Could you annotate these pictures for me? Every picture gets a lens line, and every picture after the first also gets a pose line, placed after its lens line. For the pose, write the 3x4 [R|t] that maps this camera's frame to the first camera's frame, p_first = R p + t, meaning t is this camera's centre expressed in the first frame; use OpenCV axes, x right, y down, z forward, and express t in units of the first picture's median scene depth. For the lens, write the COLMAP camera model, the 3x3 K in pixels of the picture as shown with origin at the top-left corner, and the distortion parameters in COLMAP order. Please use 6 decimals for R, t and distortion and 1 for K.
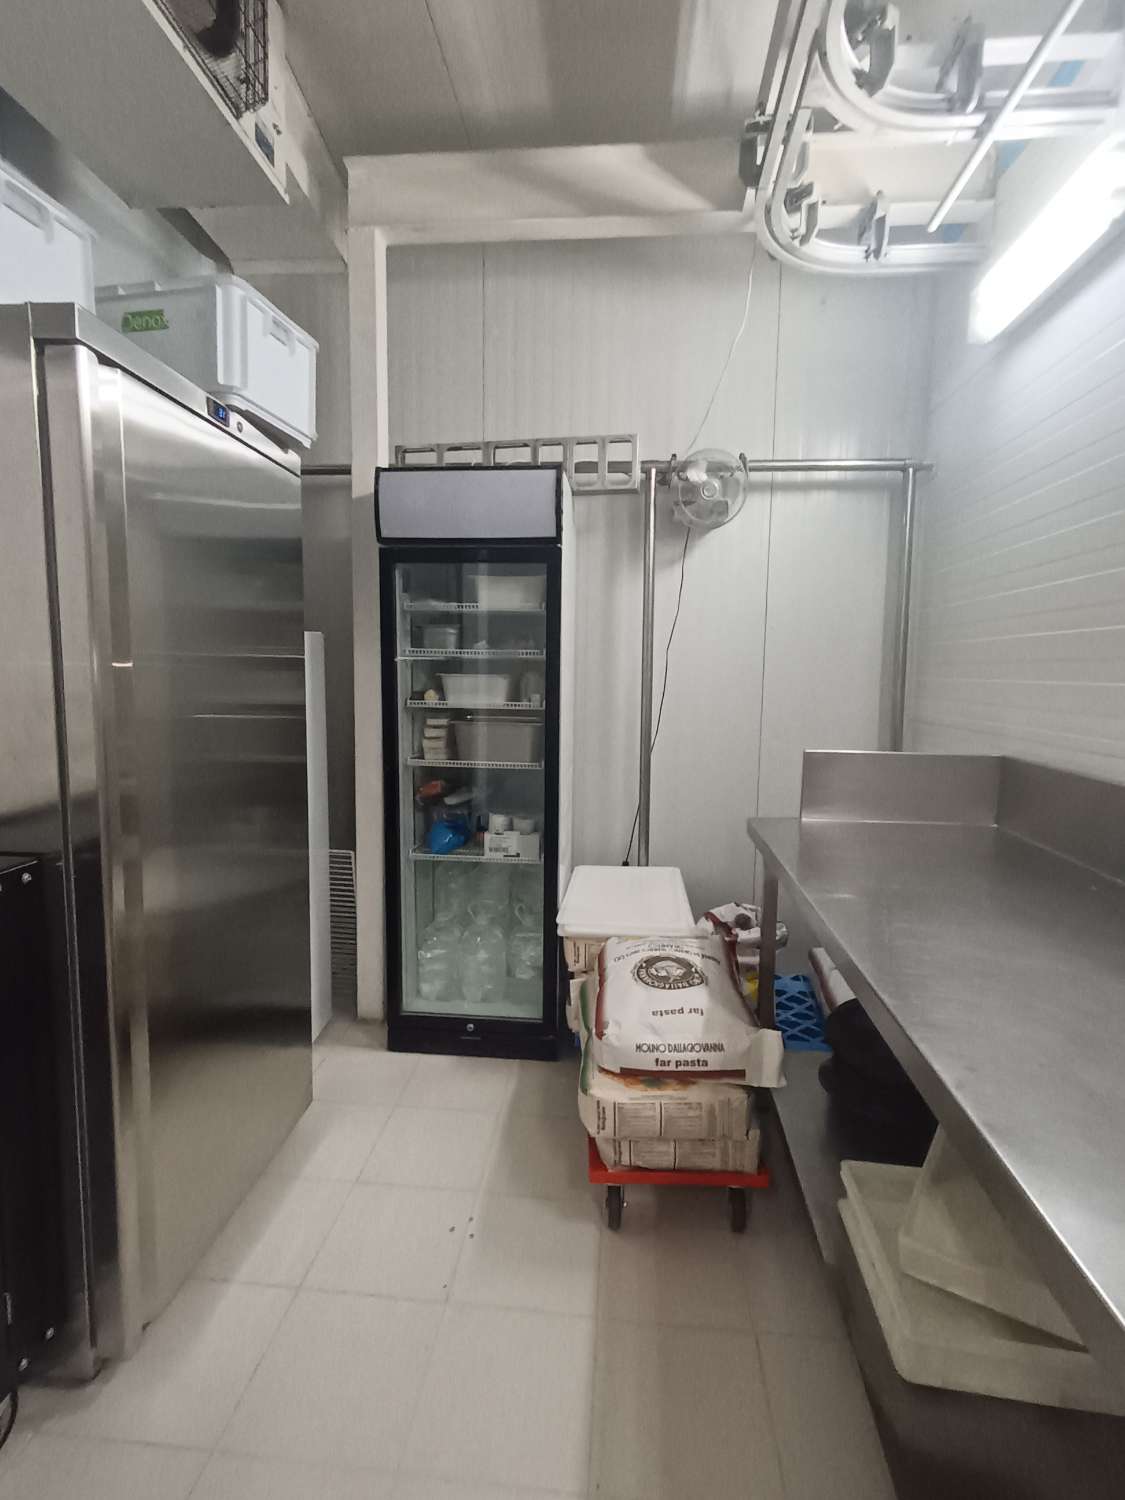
lens RADIAL K [[709.5, 0, 560.6], [0, 709.5, 746.9], [0, 0, 1]] dist [0.009069, -0.004084]
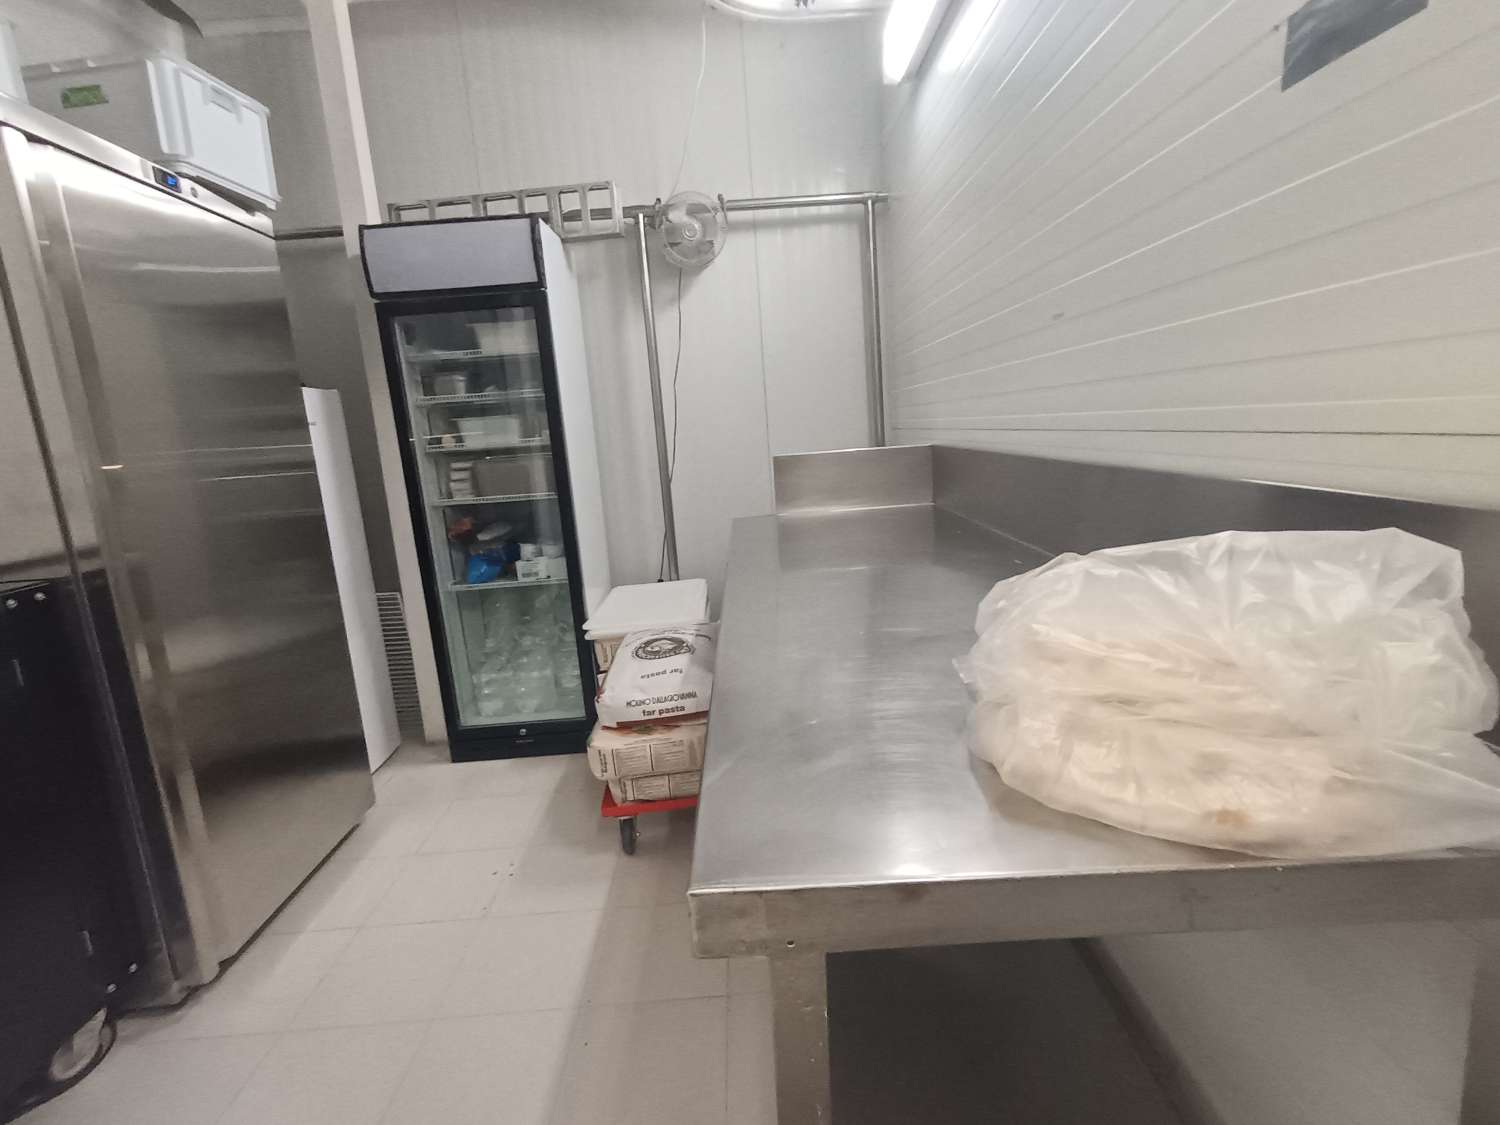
lens RADIAL K [[709.5, 0, 748.2], [0, 709.5, 564.4], [0, 0, 1]] dist [0.009069, -0.004084]
pose [[0.989919, -0.103852, 0.096312, 0.163203], [0.095867, 0.991832, 0.084137, 0.076349], [-0.104263, -0.074056, 0.991789, -0.156912]]
